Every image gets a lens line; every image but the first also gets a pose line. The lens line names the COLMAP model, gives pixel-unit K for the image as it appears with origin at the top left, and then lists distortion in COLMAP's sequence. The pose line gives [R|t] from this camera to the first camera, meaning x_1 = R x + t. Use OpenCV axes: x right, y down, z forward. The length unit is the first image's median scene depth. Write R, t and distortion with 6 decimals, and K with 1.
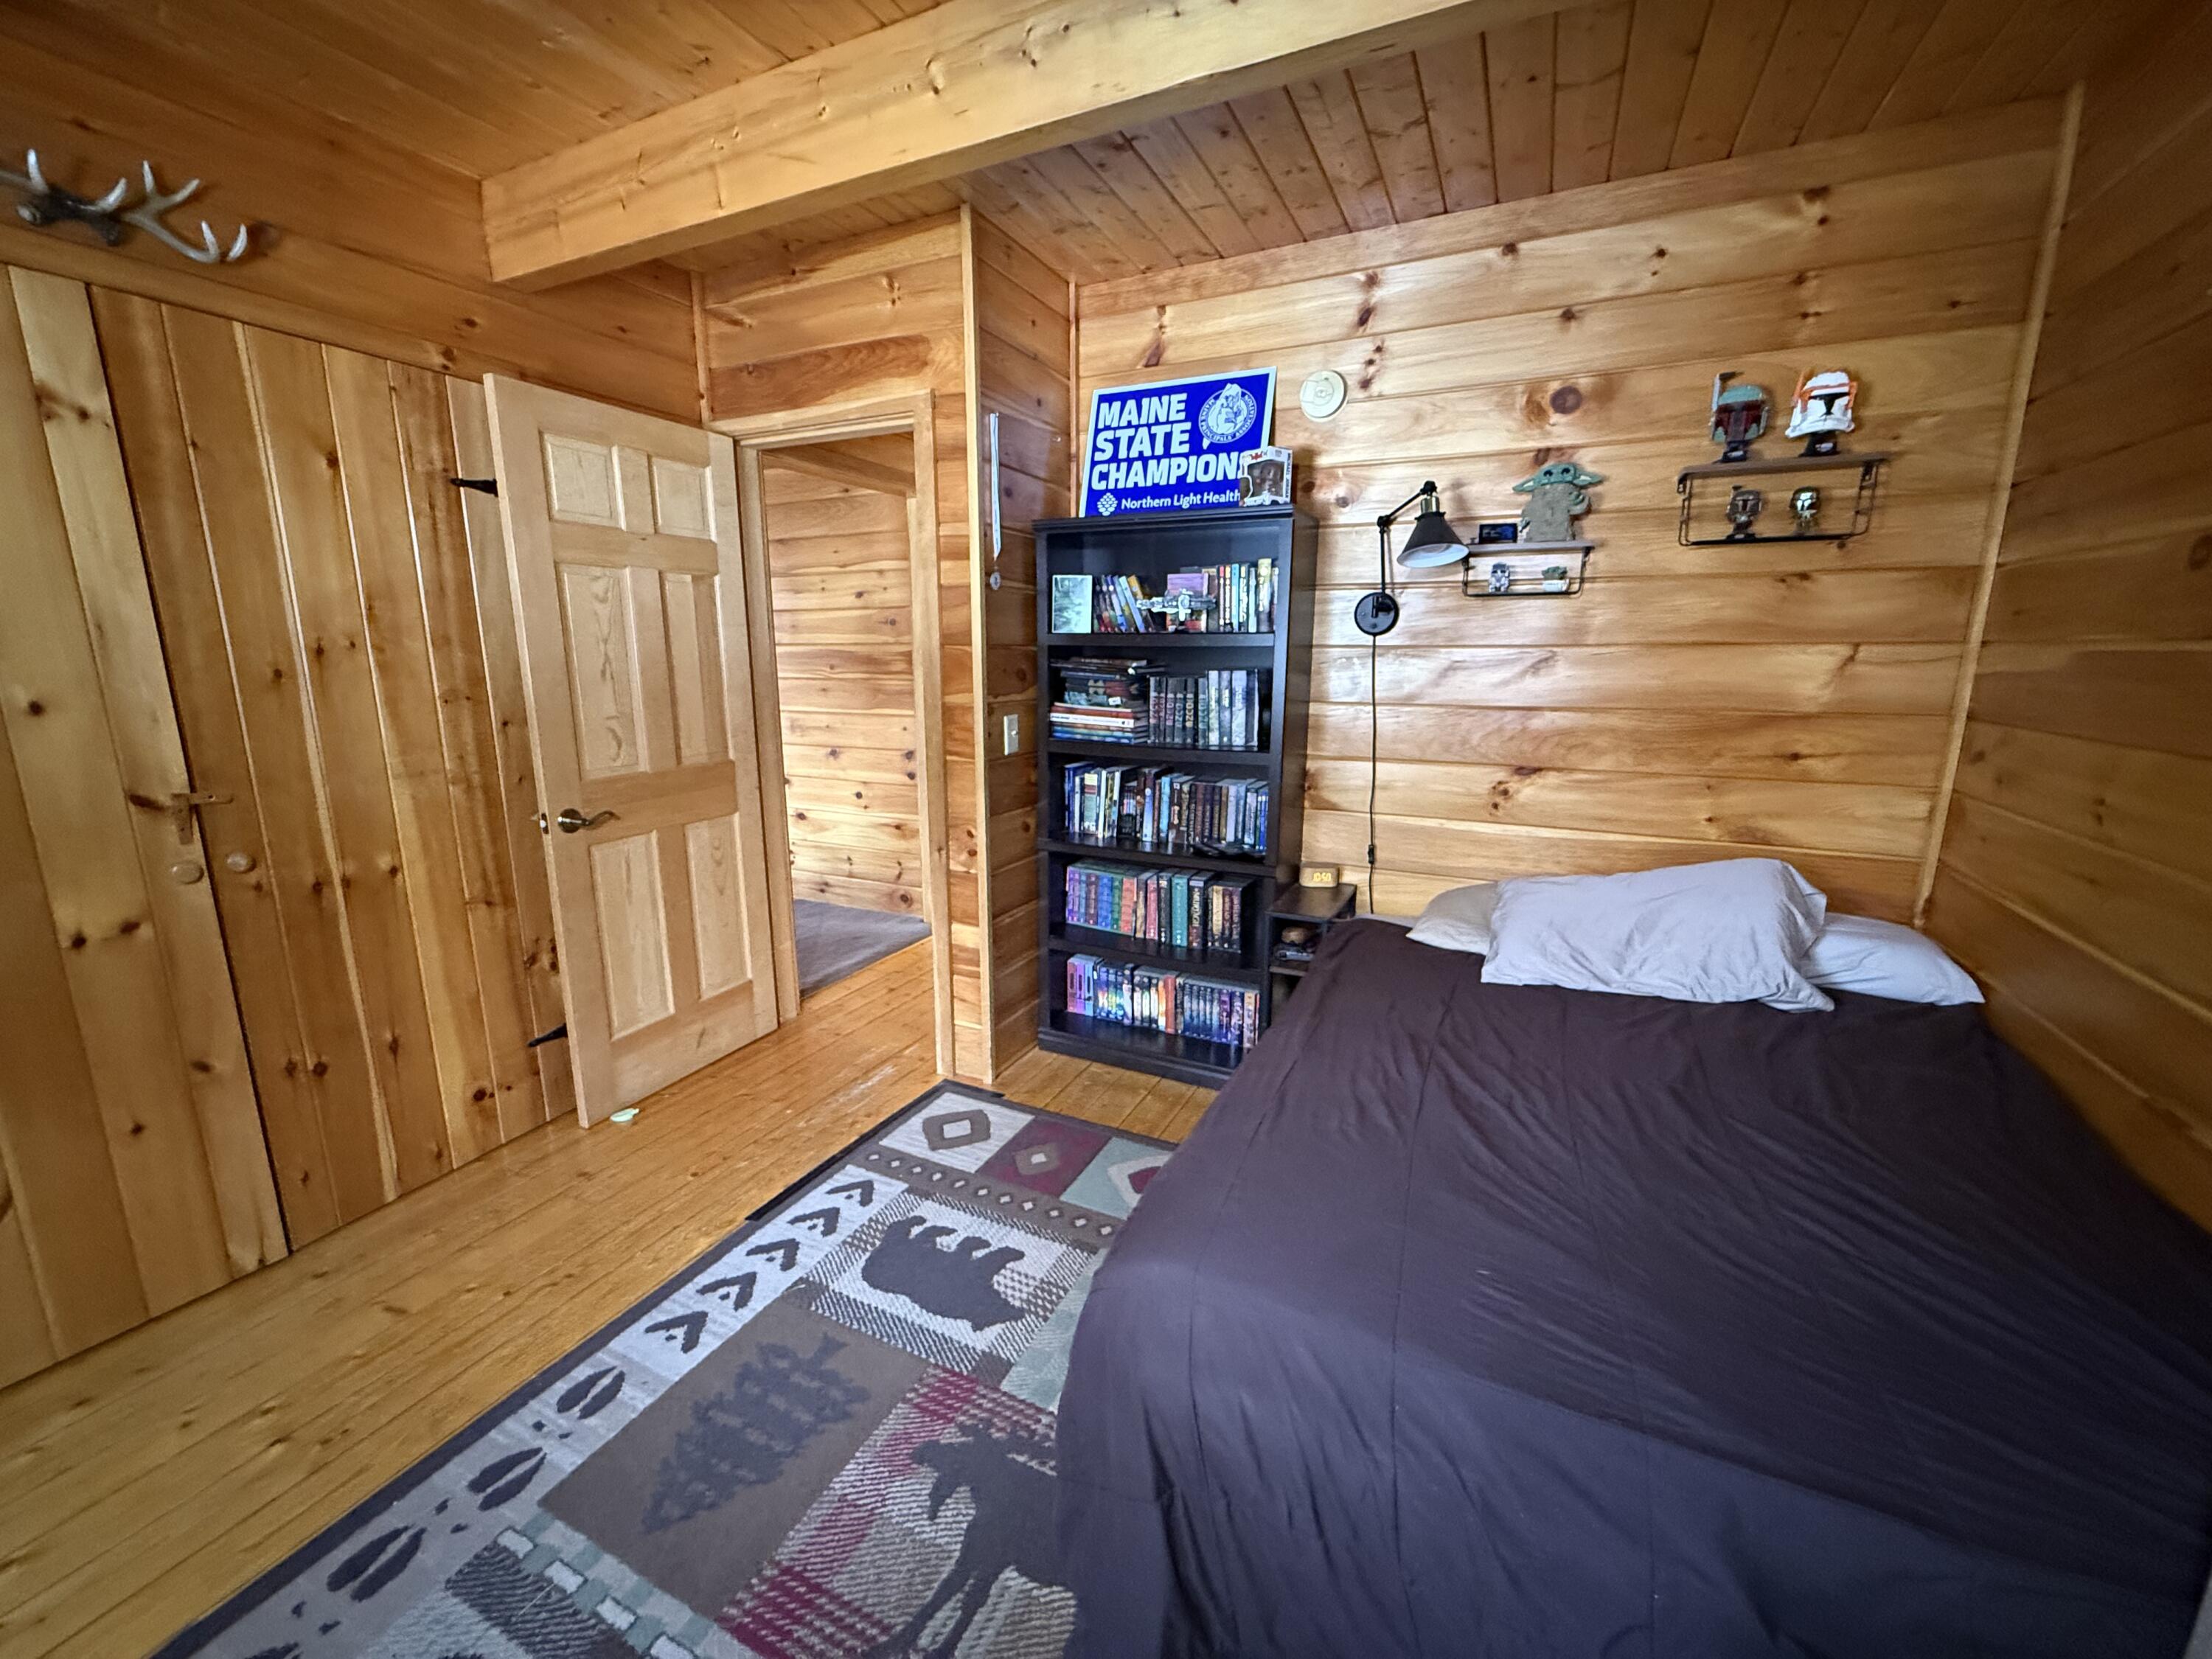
lens RADIAL K [[888.0, 0, 1106.0], [0, 888.0, 829.5], [0, 0, 1]] dist [-0.000280, -0.000060]
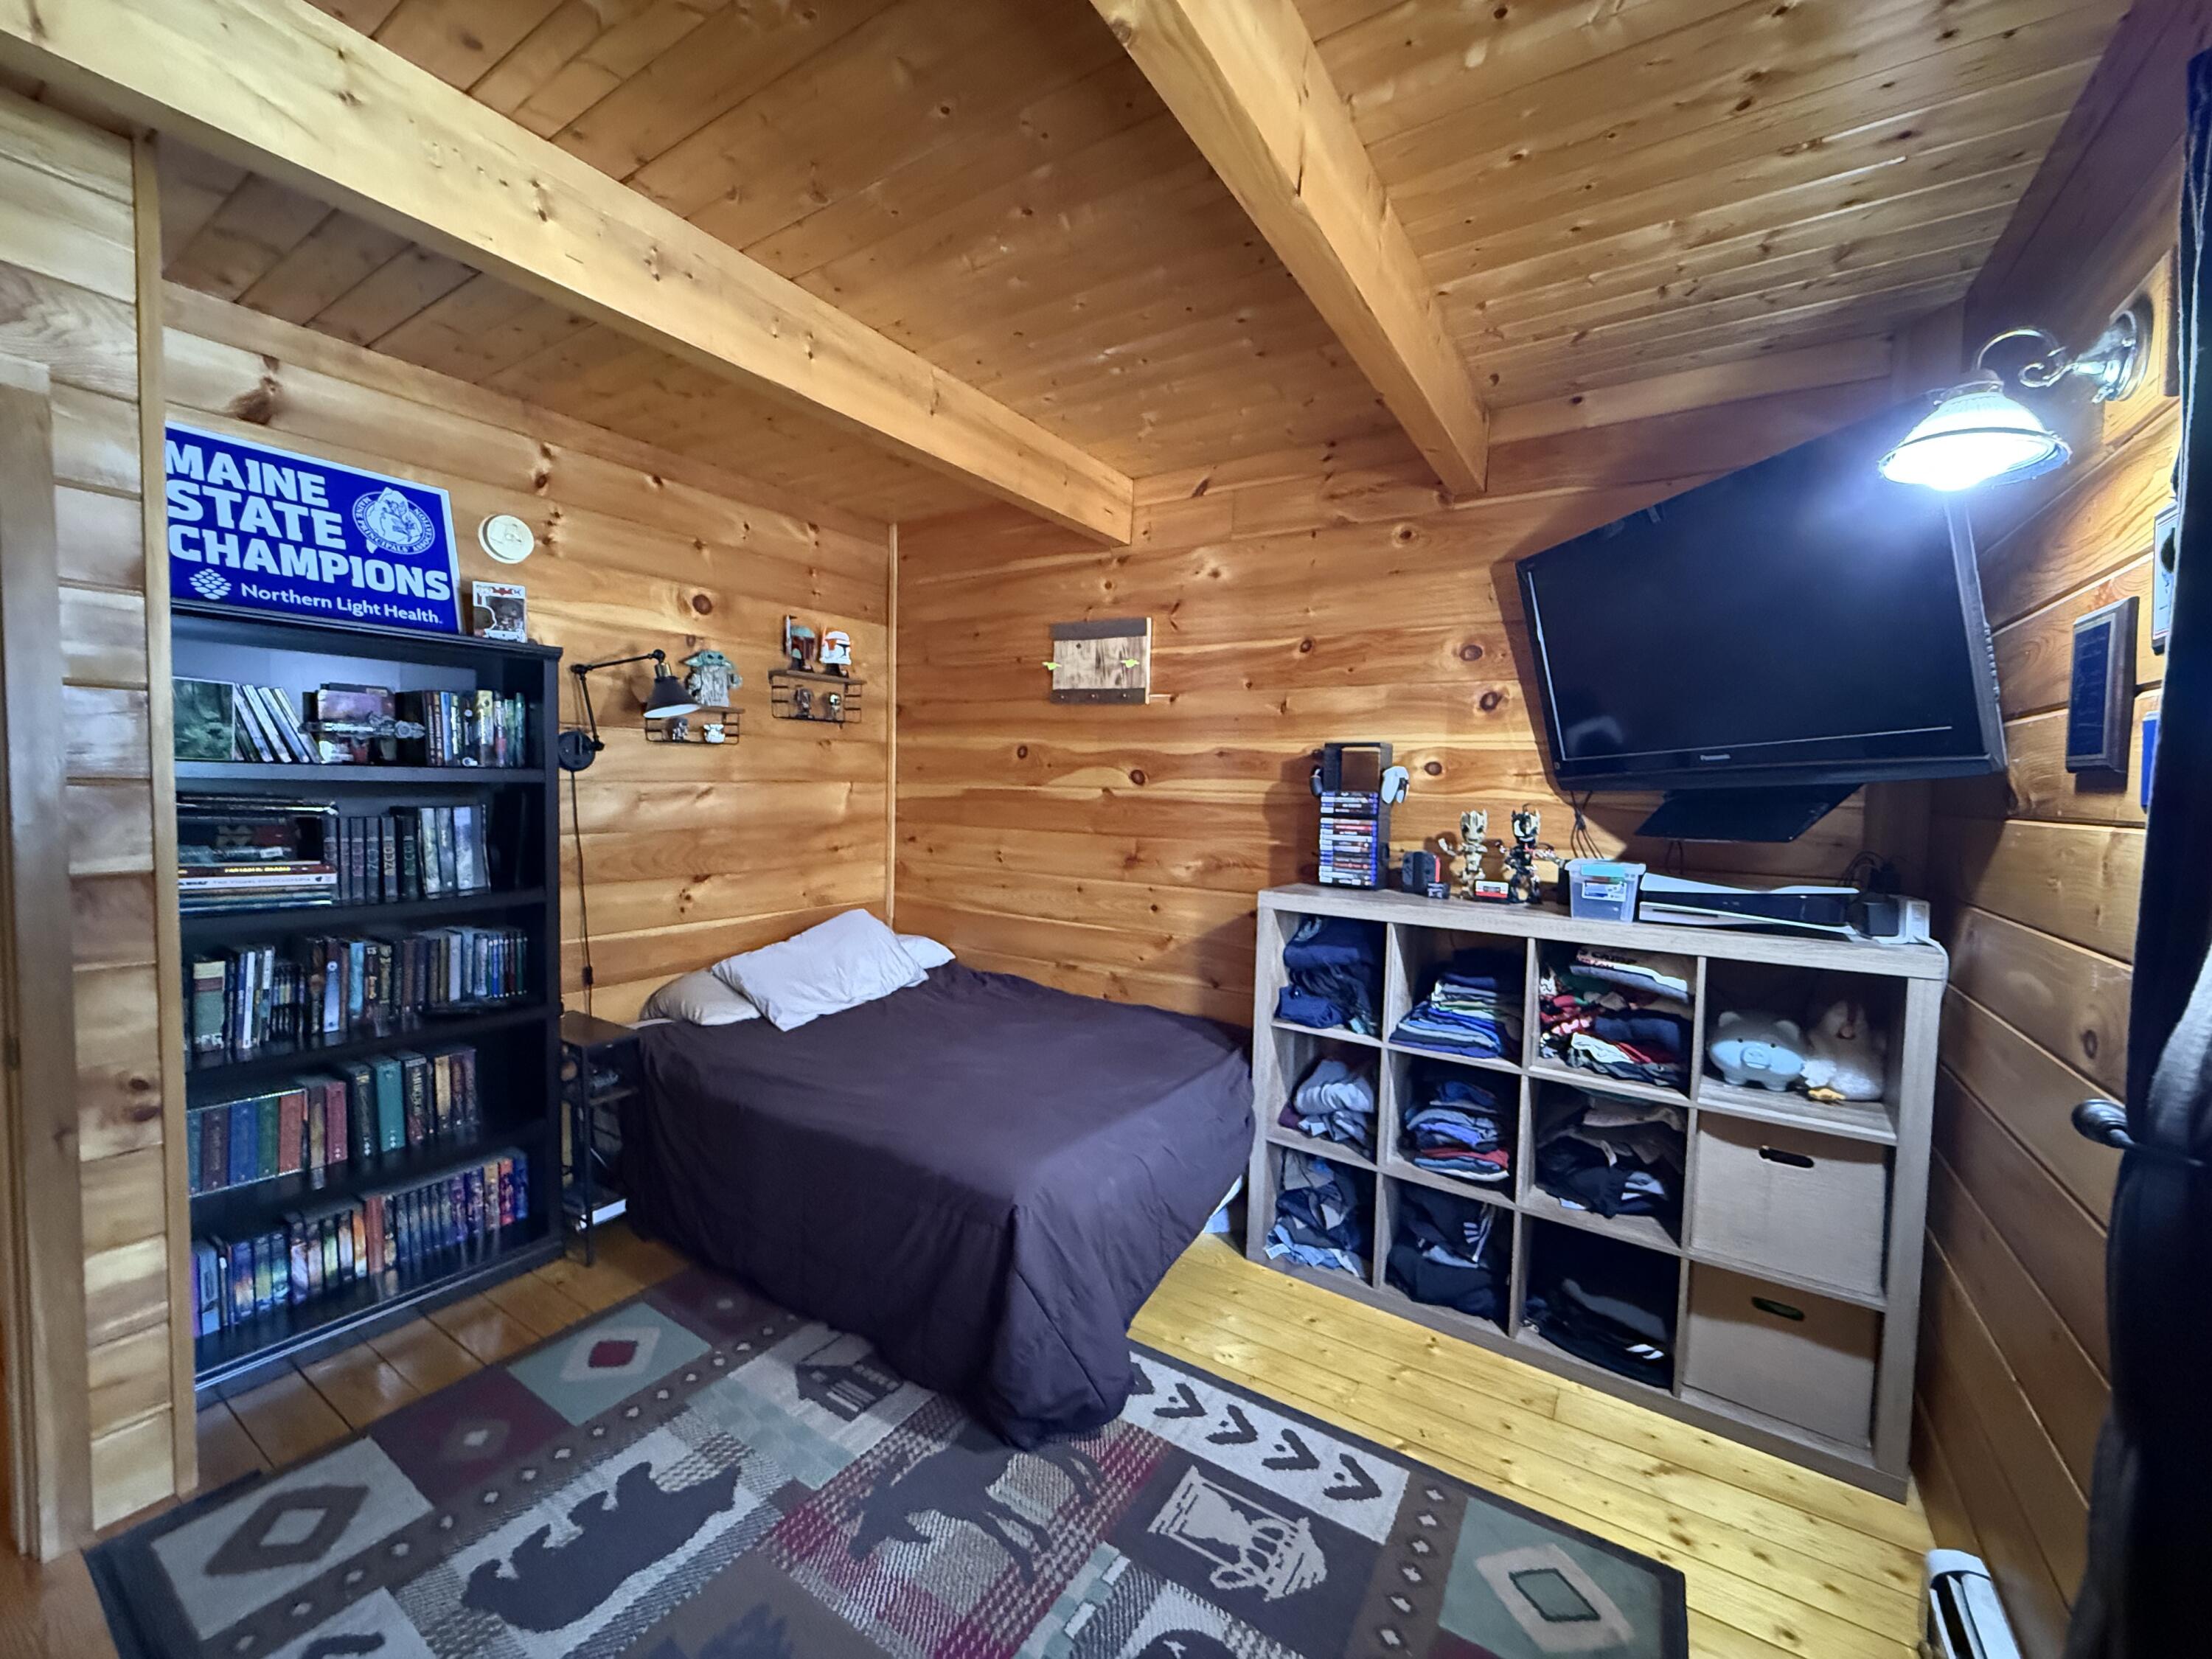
lens RADIAL K [[880.7, 0, 1106.7], [0, 880.7, 829.8], [0, 0, 1]] dist [-0.000713, -0.000002]
pose [[0.117919, -0.055100, 0.991493, -0.659882], [0.179148, 0.983257, 0.033336, -0.067762], [-0.976730, 0.173693, 0.125815, 0.248099]]
